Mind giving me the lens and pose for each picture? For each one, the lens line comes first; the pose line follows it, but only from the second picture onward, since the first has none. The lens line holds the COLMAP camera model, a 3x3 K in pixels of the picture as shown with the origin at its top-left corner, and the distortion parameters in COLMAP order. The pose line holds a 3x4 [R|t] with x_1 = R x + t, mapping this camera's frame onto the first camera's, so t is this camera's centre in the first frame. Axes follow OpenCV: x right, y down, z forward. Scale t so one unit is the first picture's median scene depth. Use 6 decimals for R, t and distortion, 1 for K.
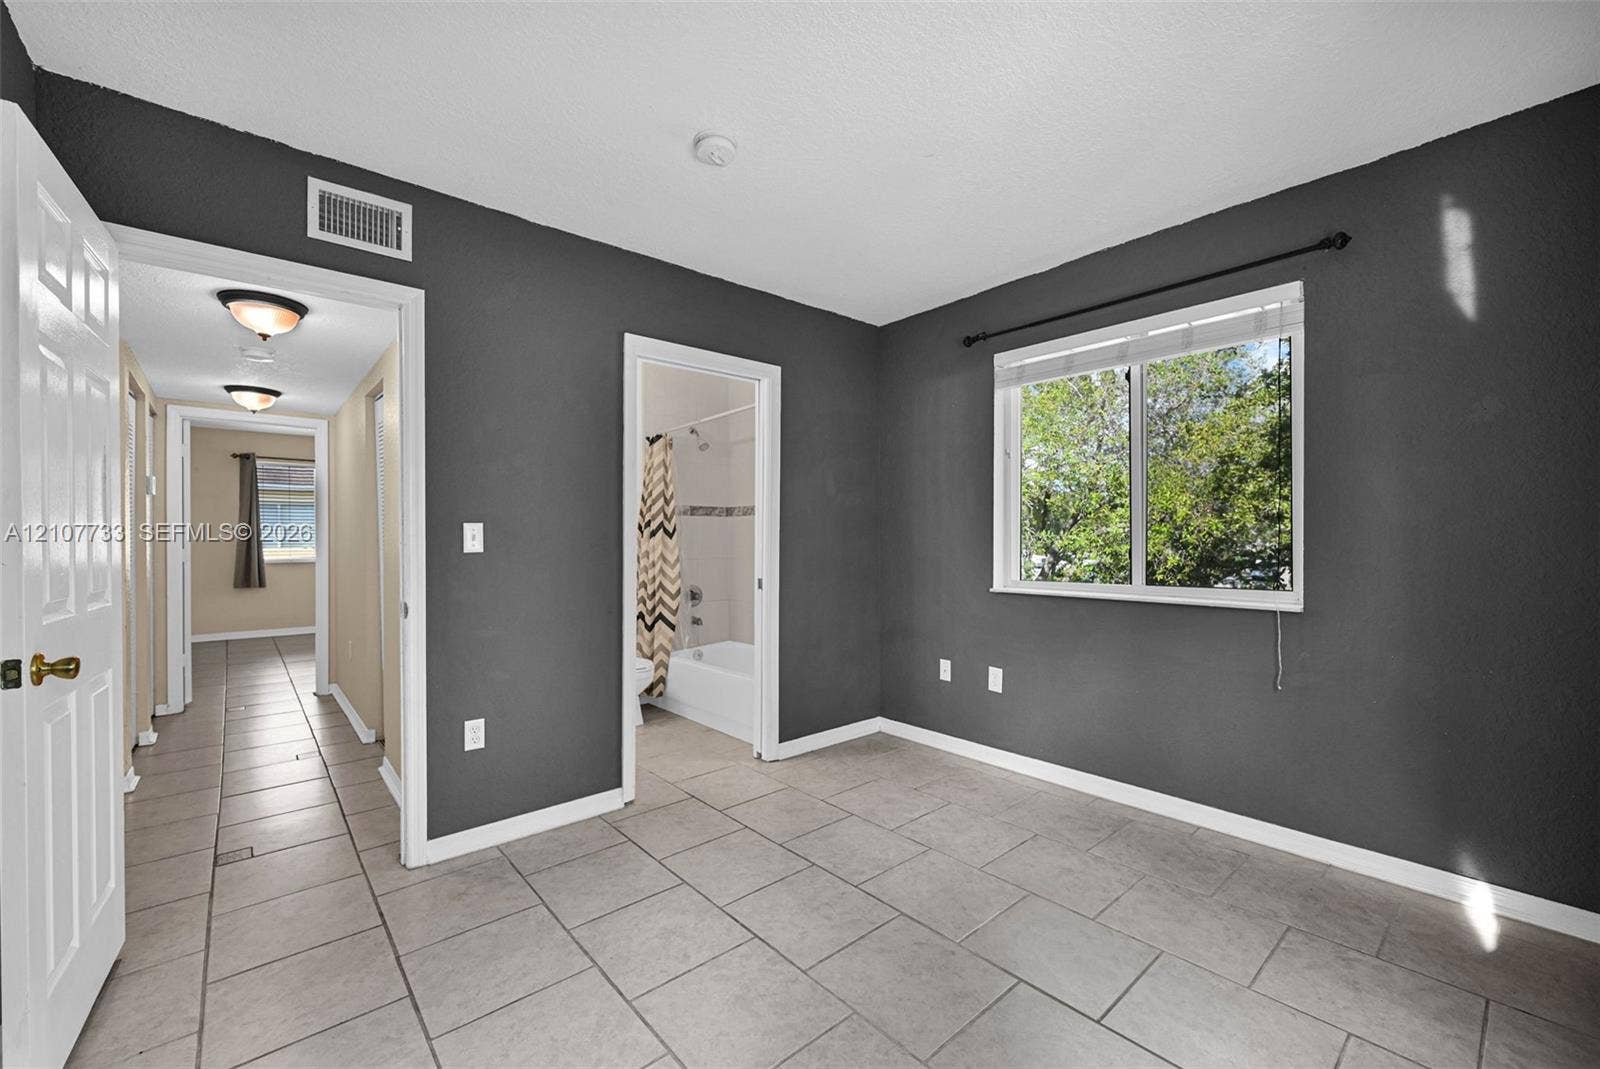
lens RADIAL K [[629.3, 0, 794.5], [0, 629.3, 540.4], [0, 0, 1]] dist [-0.000395, -0.000082]
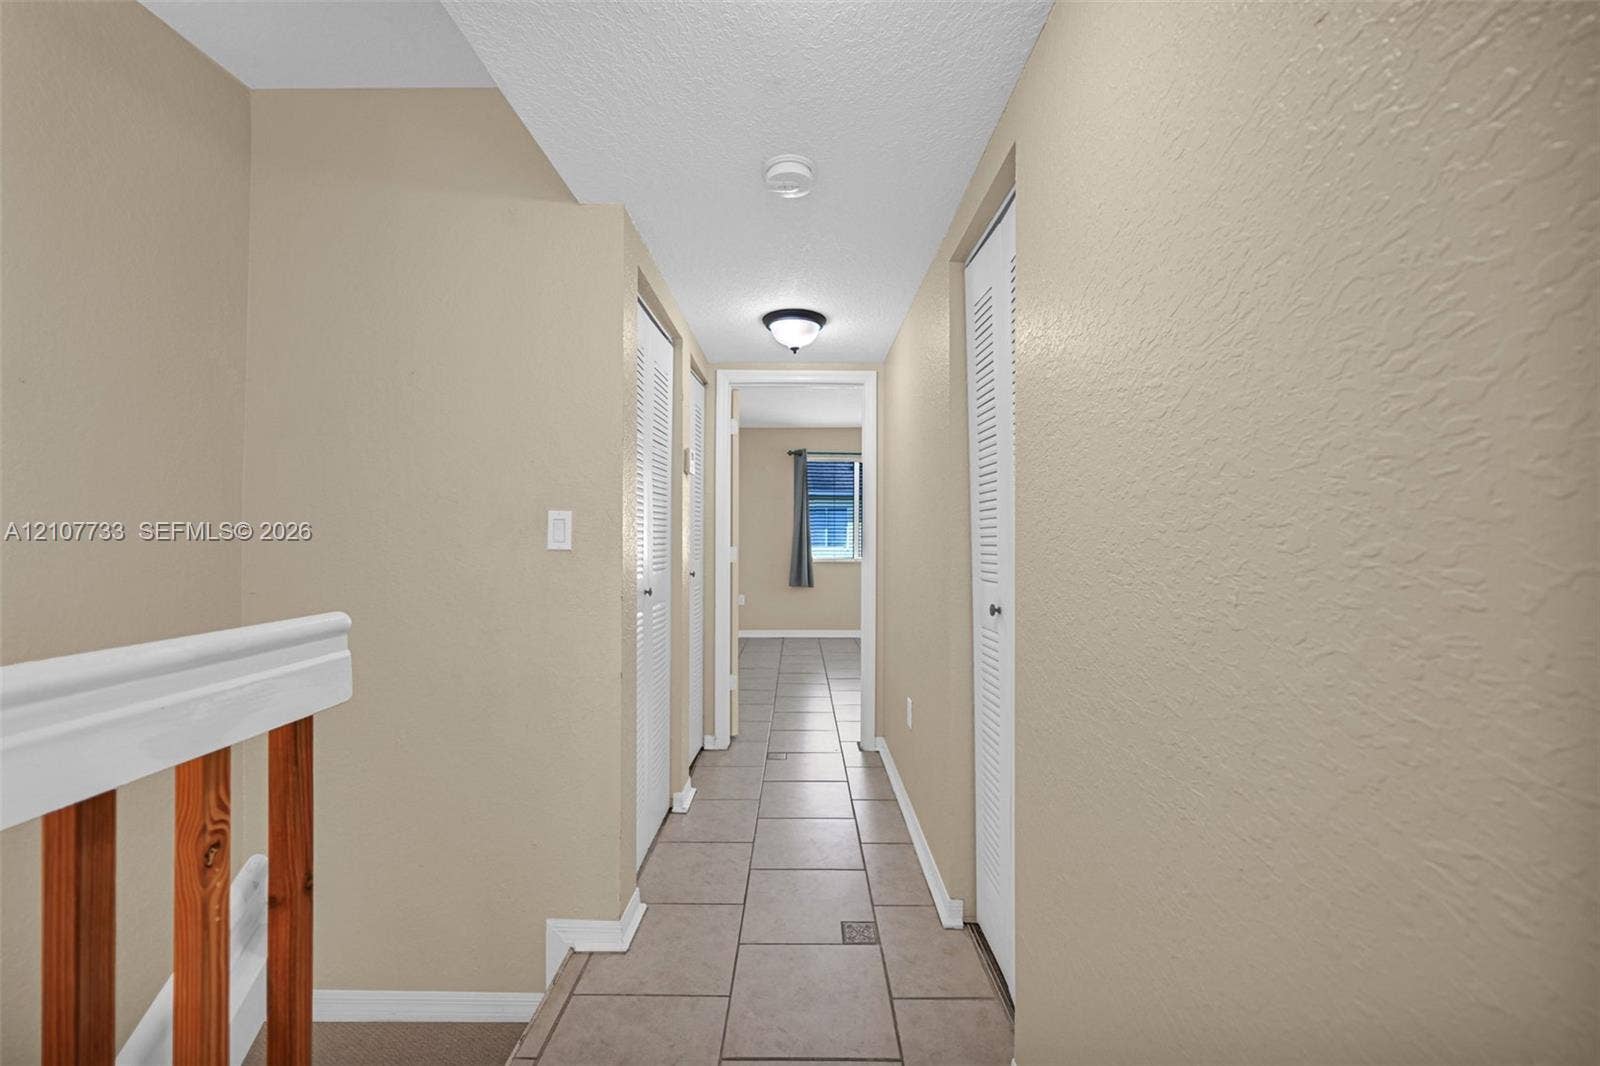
lens RADIAL K [[629.3, 0, 794.5], [0, 629.3, 538.9], [0, 0, 1]] dist [-0.000395, -0.000082]
pose [[0.739623, 0.000058, -0.673022, -0.322444], [-0.003692, 0.999985, -0.003972, 0.006643], [0.673011, 0.005423, 0.739612, 0.402450]]
